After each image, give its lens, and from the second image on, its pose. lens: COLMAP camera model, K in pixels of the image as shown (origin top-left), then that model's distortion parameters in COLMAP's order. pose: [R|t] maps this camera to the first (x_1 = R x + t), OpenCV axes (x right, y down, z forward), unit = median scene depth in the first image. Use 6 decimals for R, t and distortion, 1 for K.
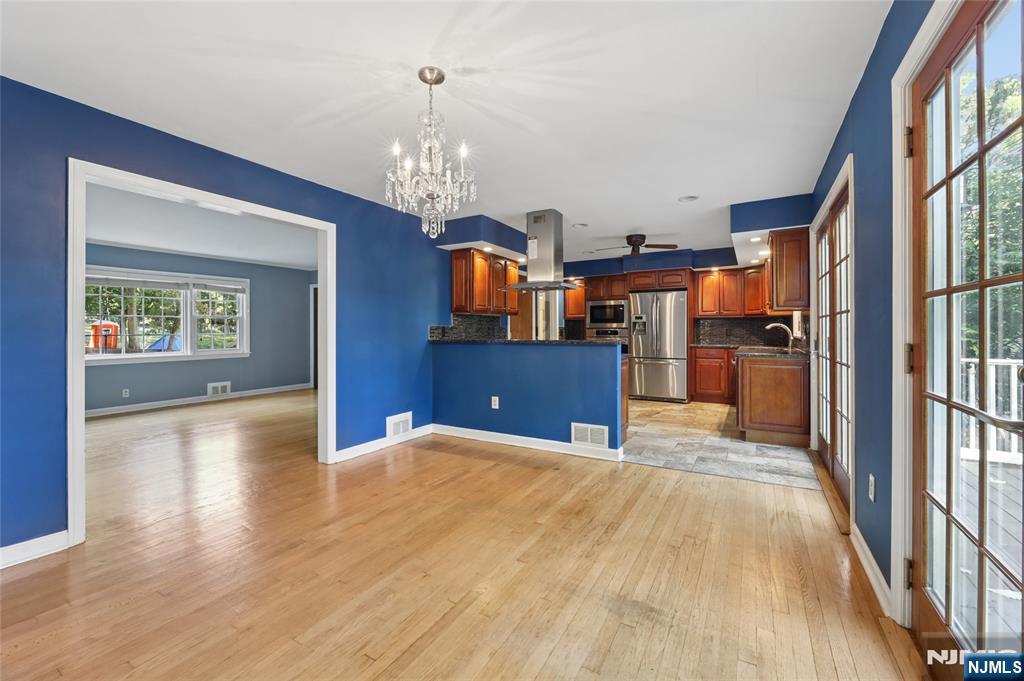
lens RADIAL K [[415.4, 0, 510.0], [0, 415.4, 328.9], [0, 0, 1]] dist [0.000309, -0.000158]
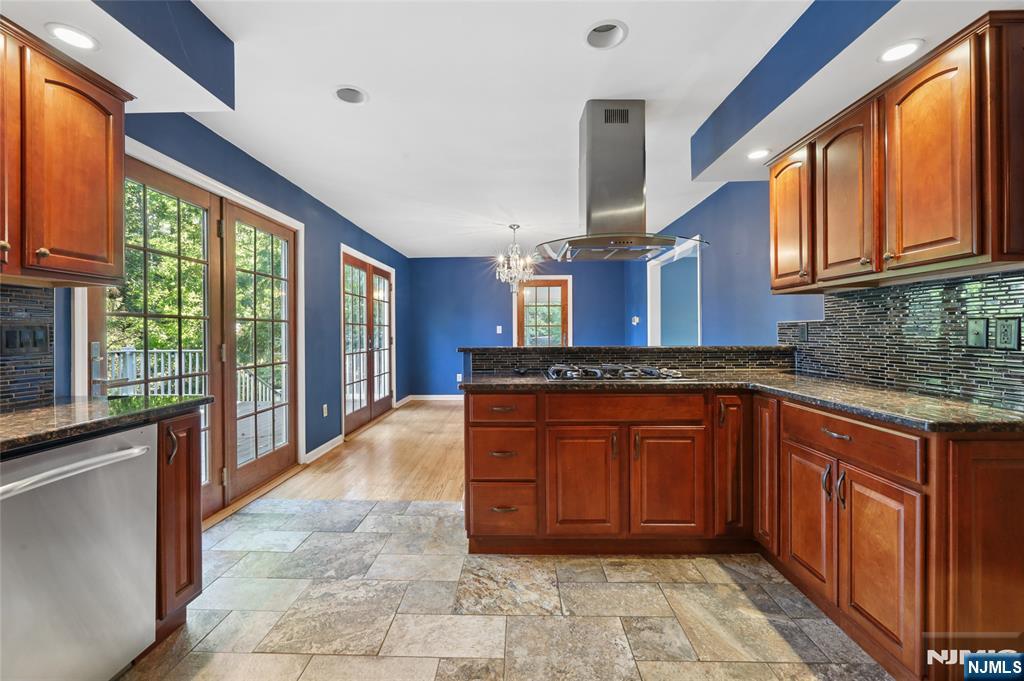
lens RADIAL K [[420.2, 0, 509.1], [0, 420.2, 335.4], [0, 0, 1]] dist [-0.000277, 0.000061]
pose [[-0.876091, 0.013010, -0.481970, 0.564103], [0.011409, 0.999915, 0.006251, 0.002403], [0.482011, -0.000022, -0.876165, 1.727586]]
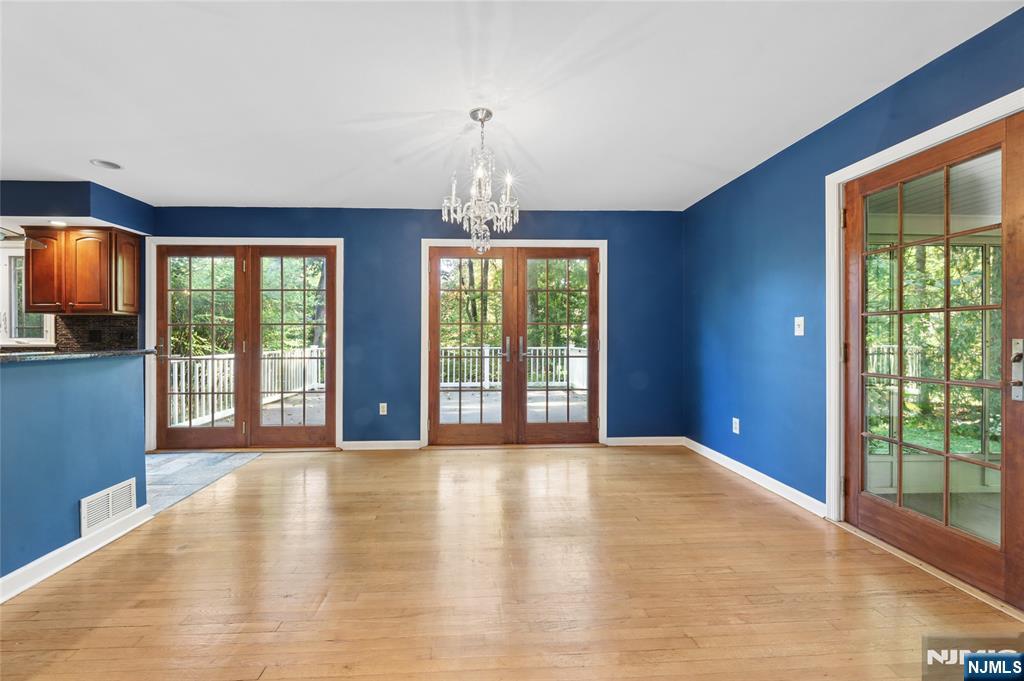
lens RADIAL K [[419.1, 0, 491.5], [0, 419.1, 337.1], [0, 0, 1]] dist [0.000837, 0.000080]
pose [[-0.539467, 0.003635, 0.841999, -0.661656], [0.000489, 0.999992, -0.004005, 0.010218], [-0.842006, -0.001749, -0.539465, 0.893039]]
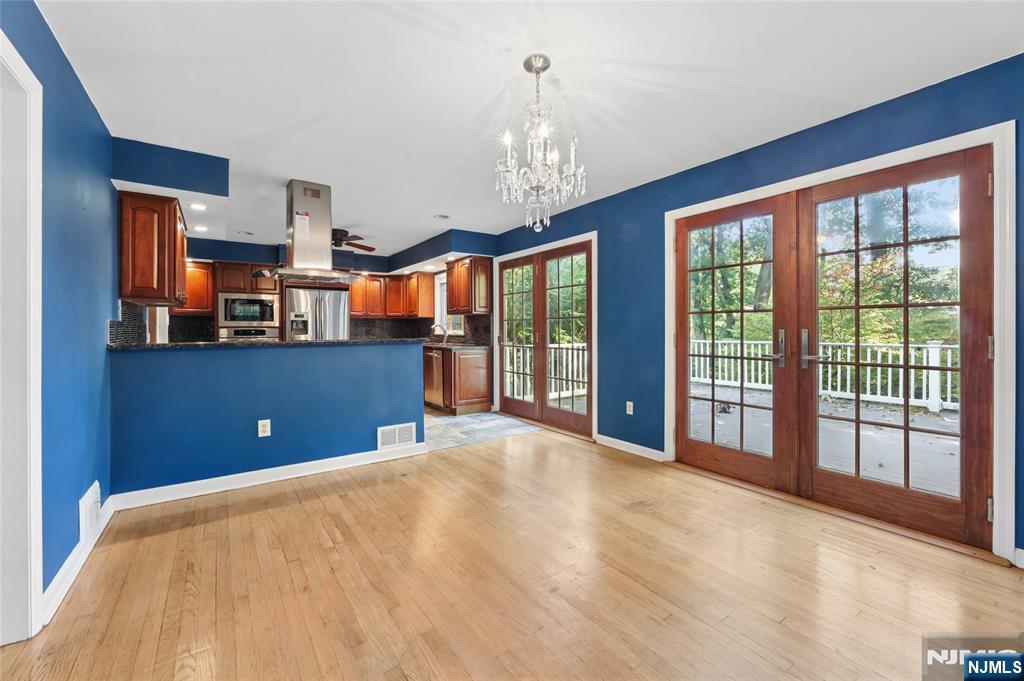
lens RADIAL K [[415.4, 0, 510.0], [0, 415.4, 328.9], [0, 0, 1]] dist [0.000309, -0.000158]
pose [[0.419148, 0.001486, 0.907917, -0.608362], [-0.001079, 0.999999, -0.001139, 0.004966], [-0.907917, -0.000502, 0.419149, 0.362274]]
